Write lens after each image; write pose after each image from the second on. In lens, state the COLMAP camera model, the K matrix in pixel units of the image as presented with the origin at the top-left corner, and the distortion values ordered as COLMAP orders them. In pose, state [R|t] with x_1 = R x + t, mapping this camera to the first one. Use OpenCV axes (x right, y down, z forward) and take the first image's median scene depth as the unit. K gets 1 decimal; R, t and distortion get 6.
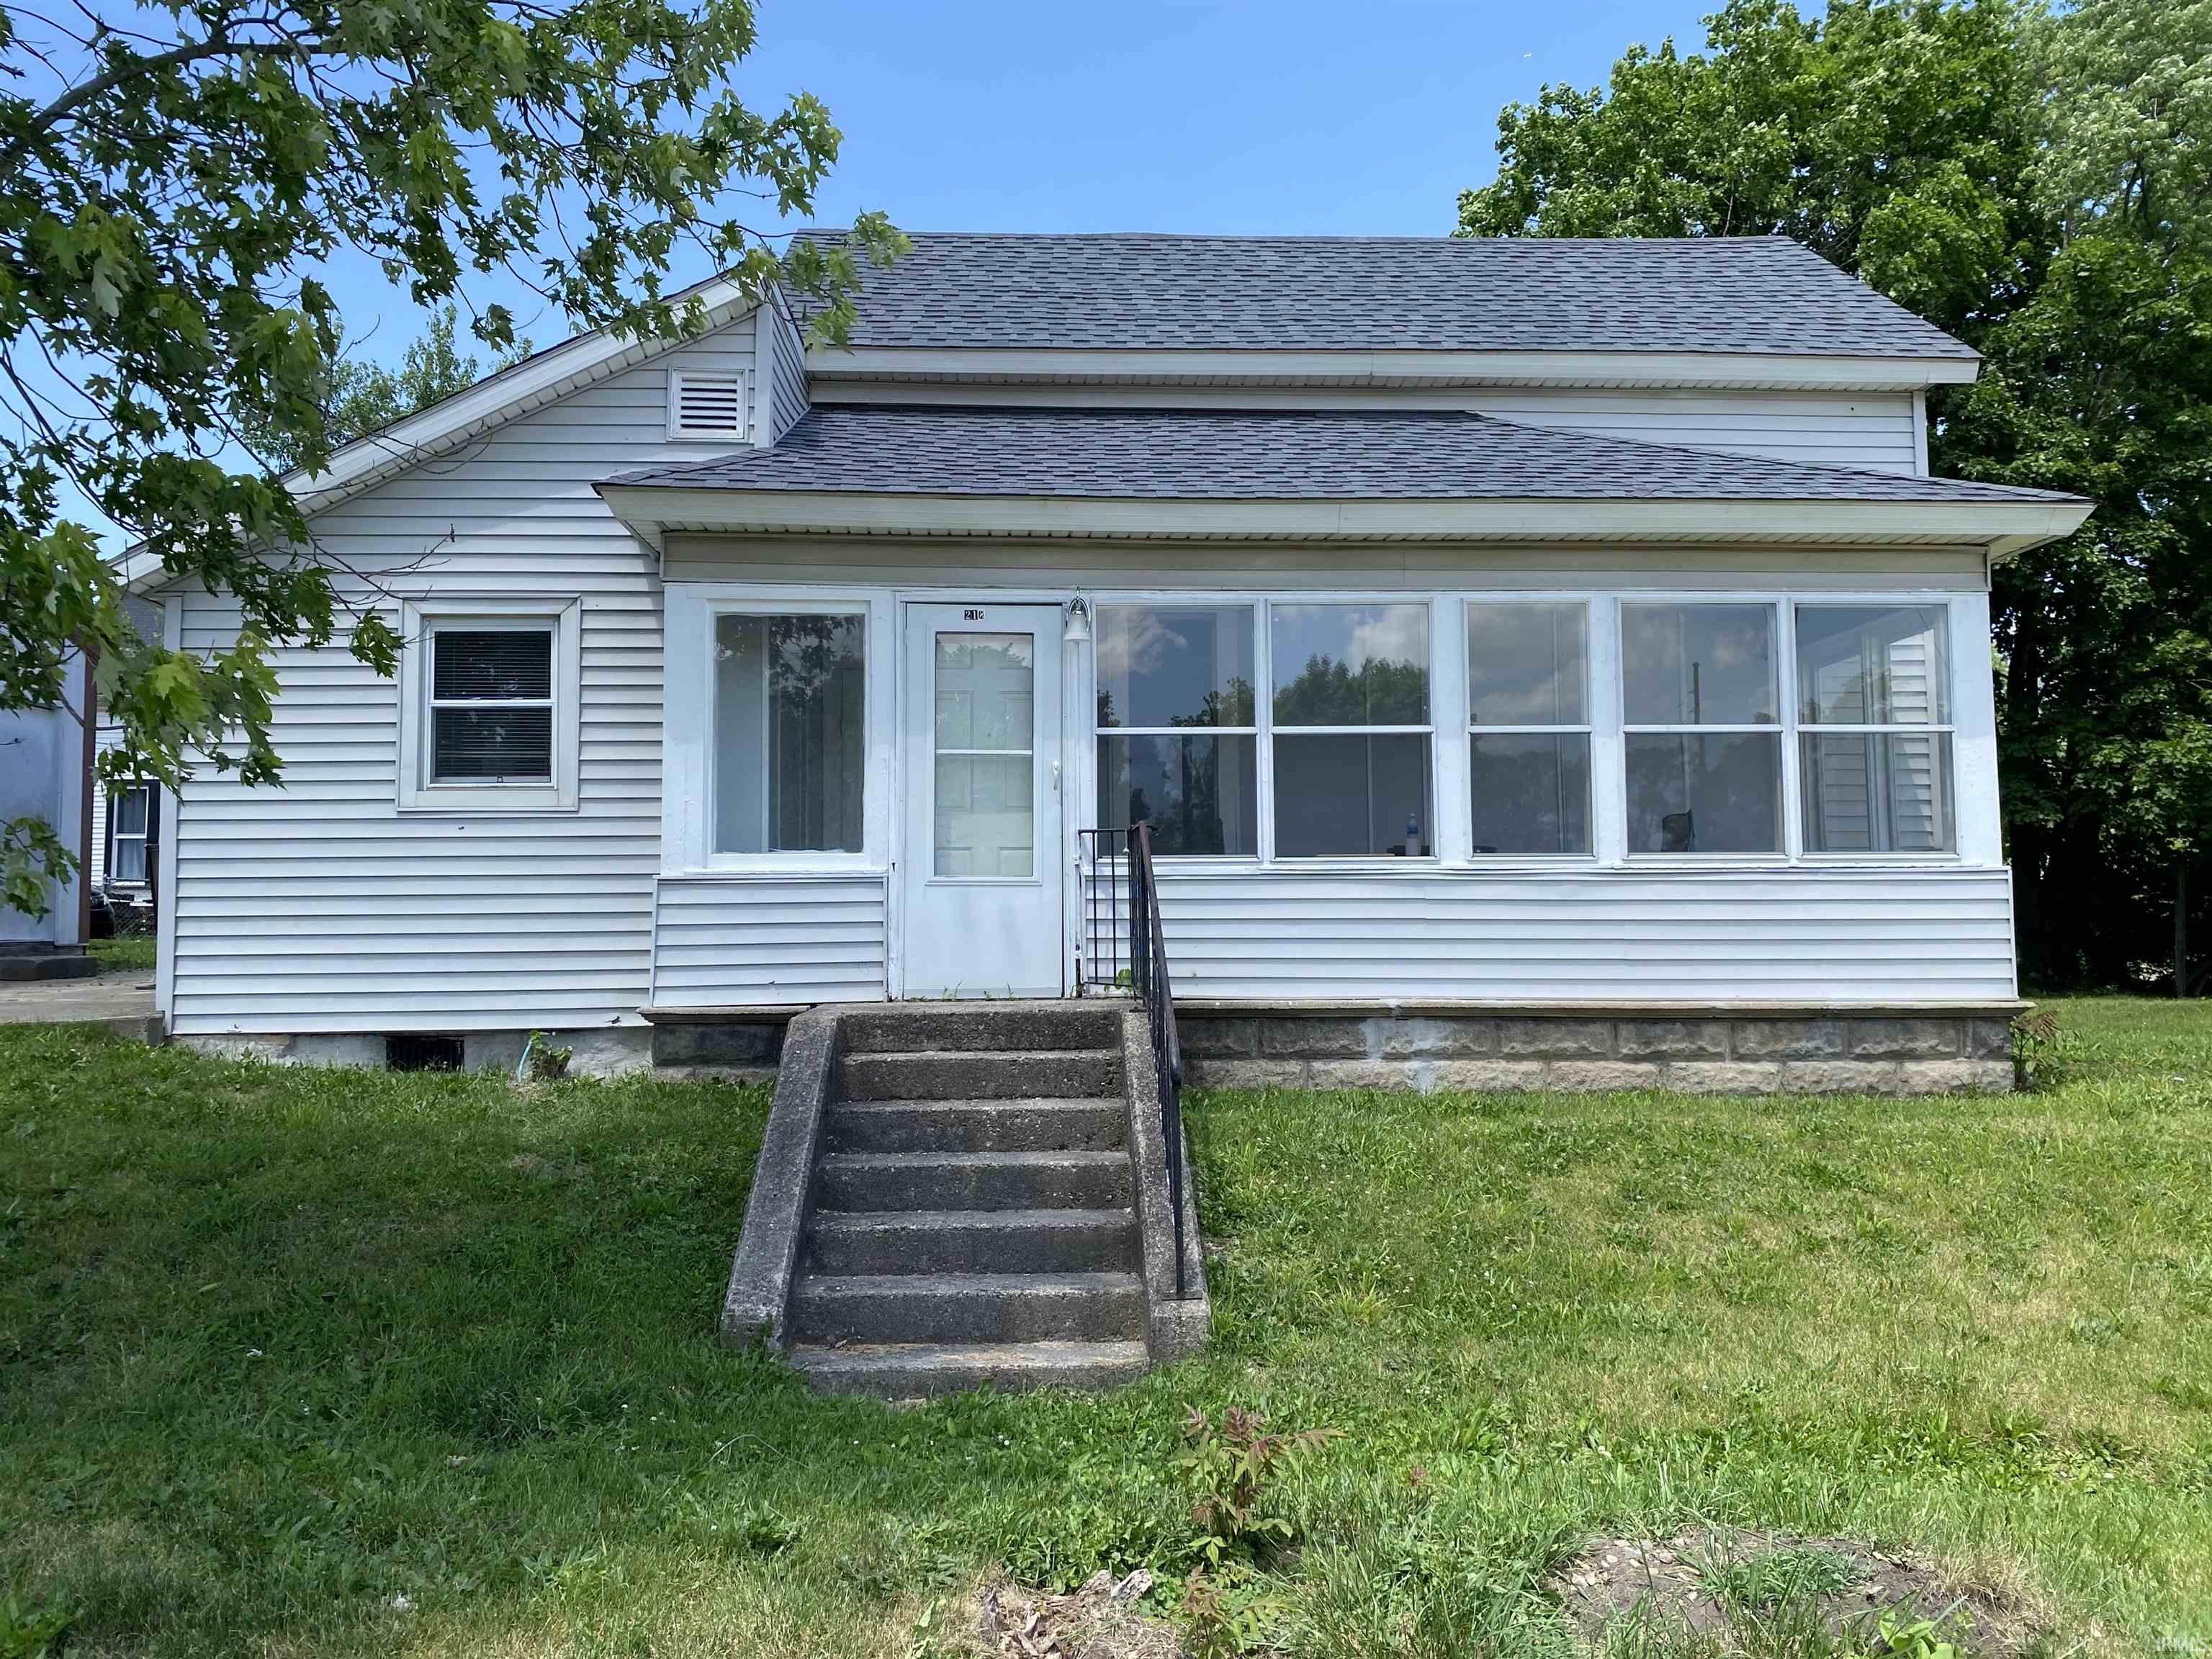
lens RADIAL K [[1876.7, 0, 1106.0], [0, 1876.7, 829.5], [0, 0, 1]] dist [-0.006346, -0.003164]
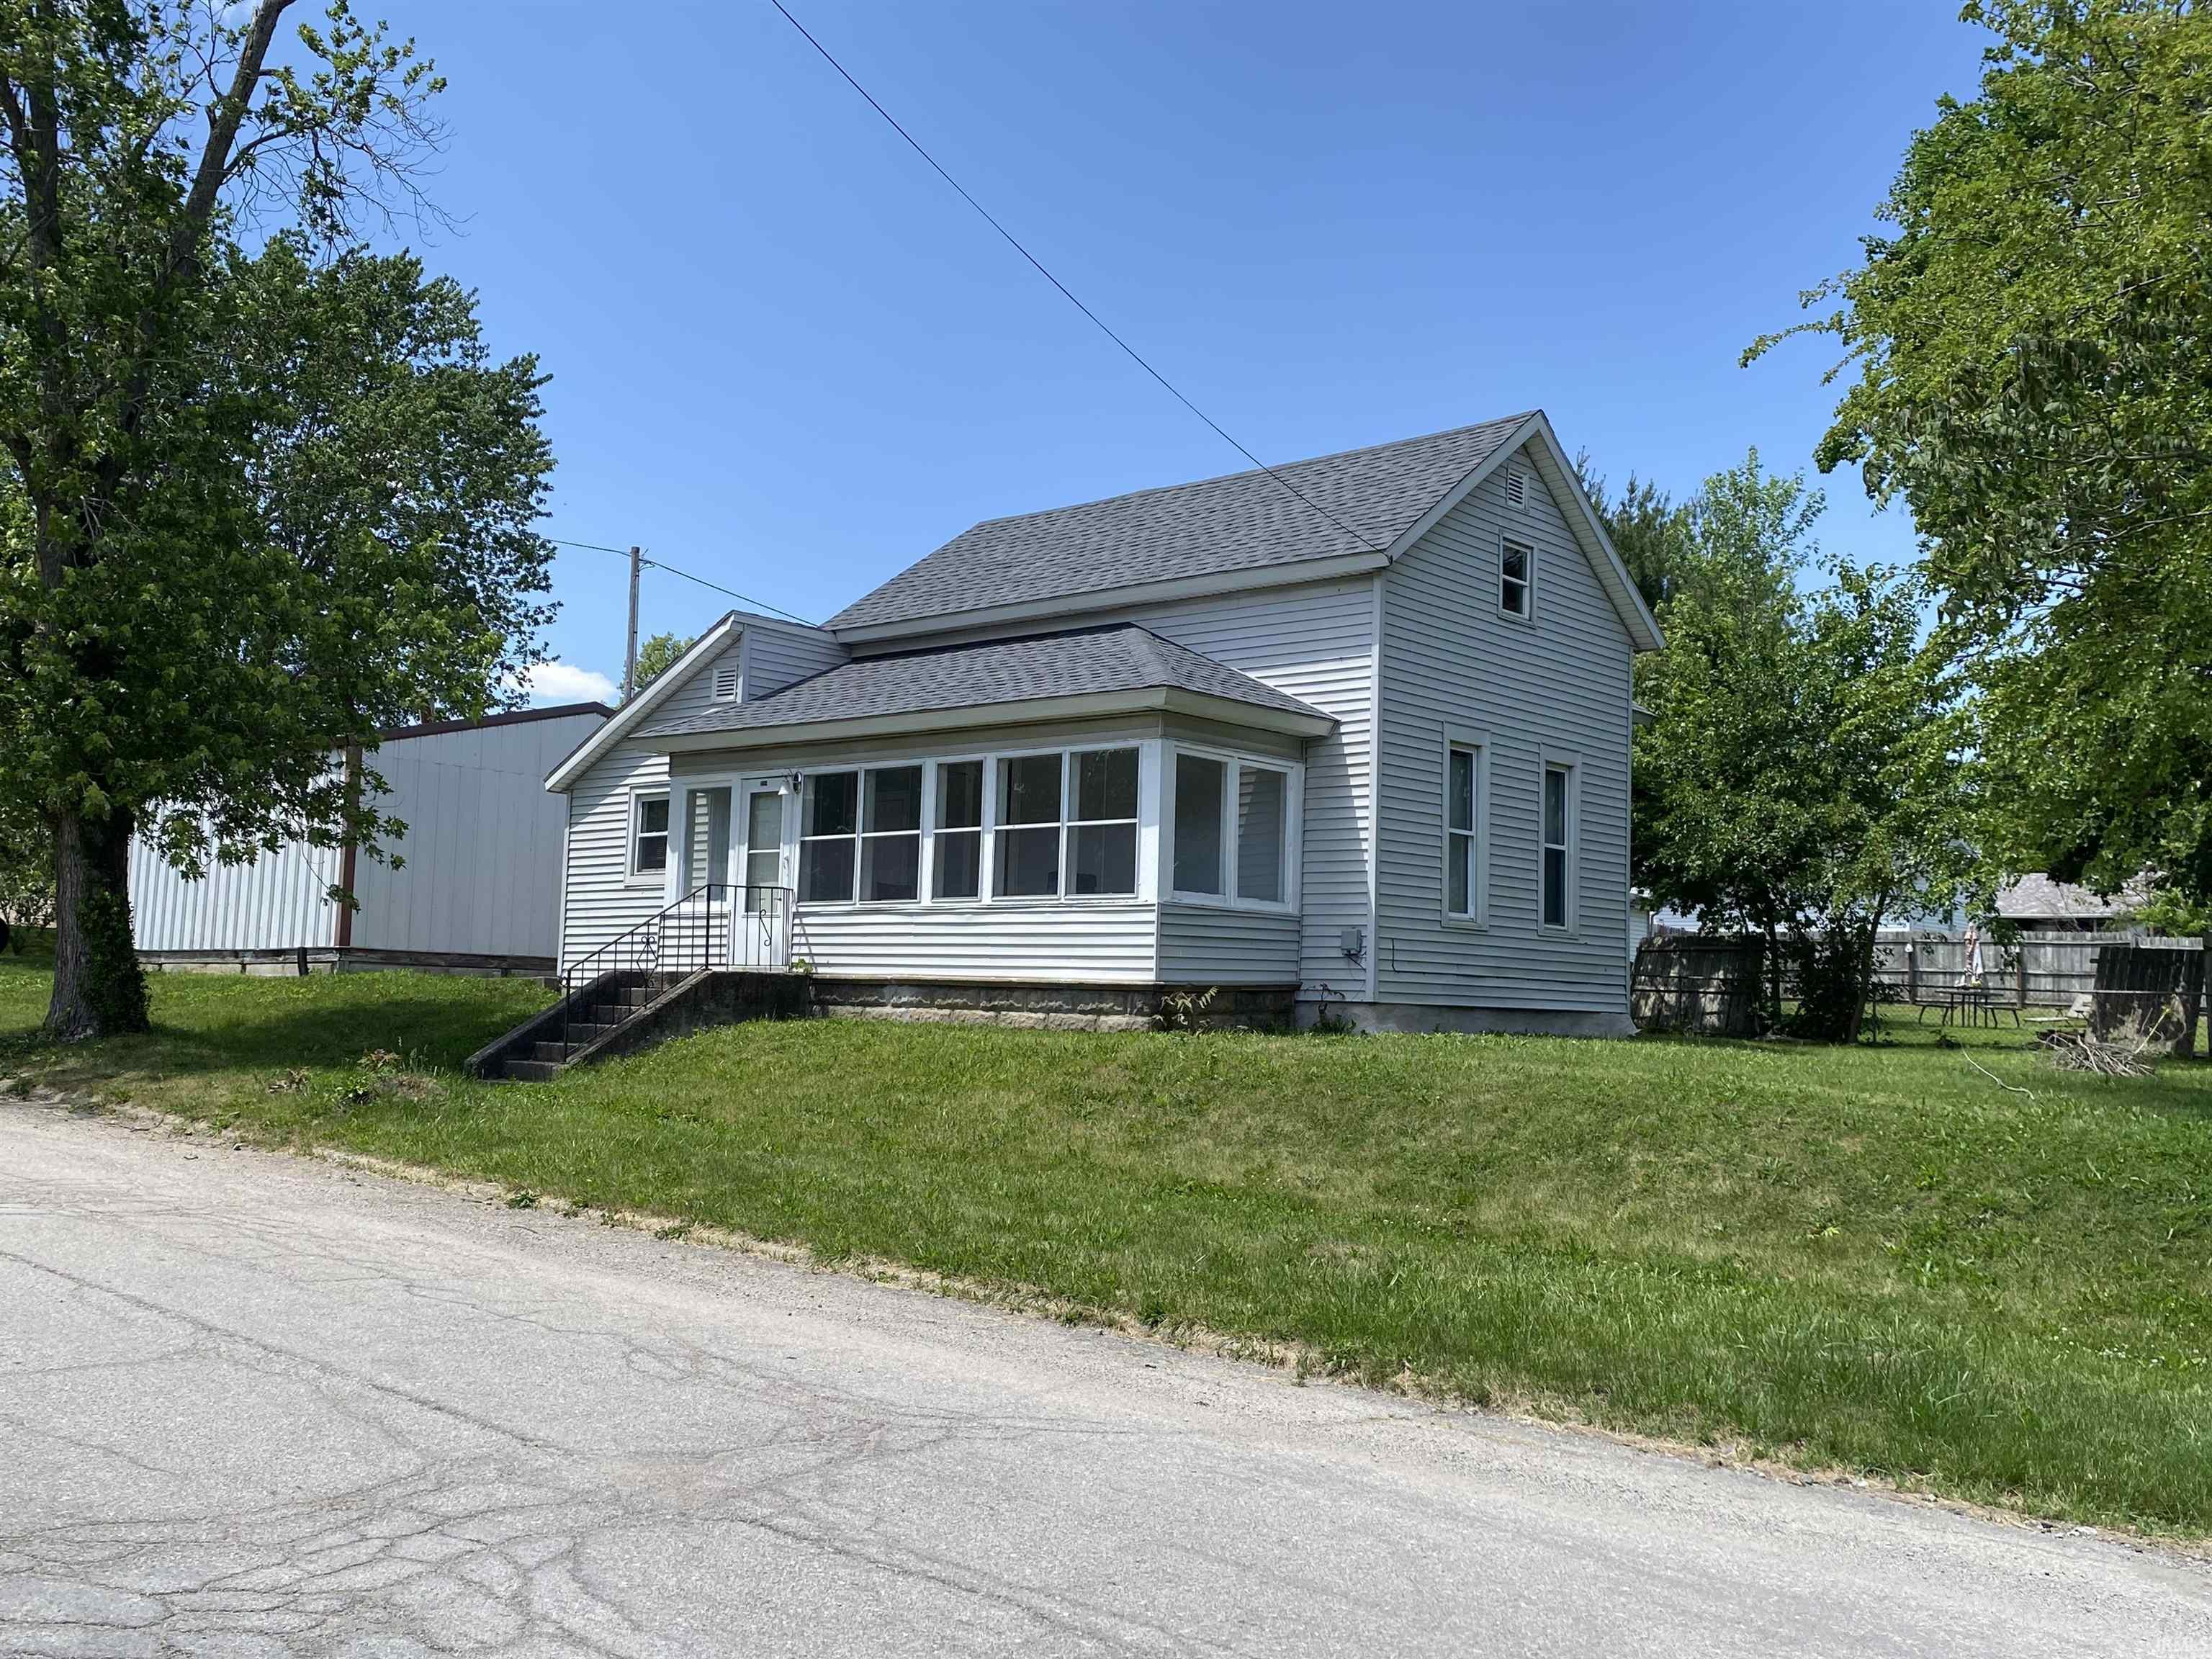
lens RADIAL K [[2132.9, 0, 1106.0], [0, 2132.9, 829.5], [0, 0, 1]] dist [-0.002849, -0.002026]
pose [[0.722119, -0.037022, -0.690778, 1.790398], [0.017468, 0.999224, -0.035292, 0.022657], [0.691549, 0.013419, 0.722205, -0.413630]]
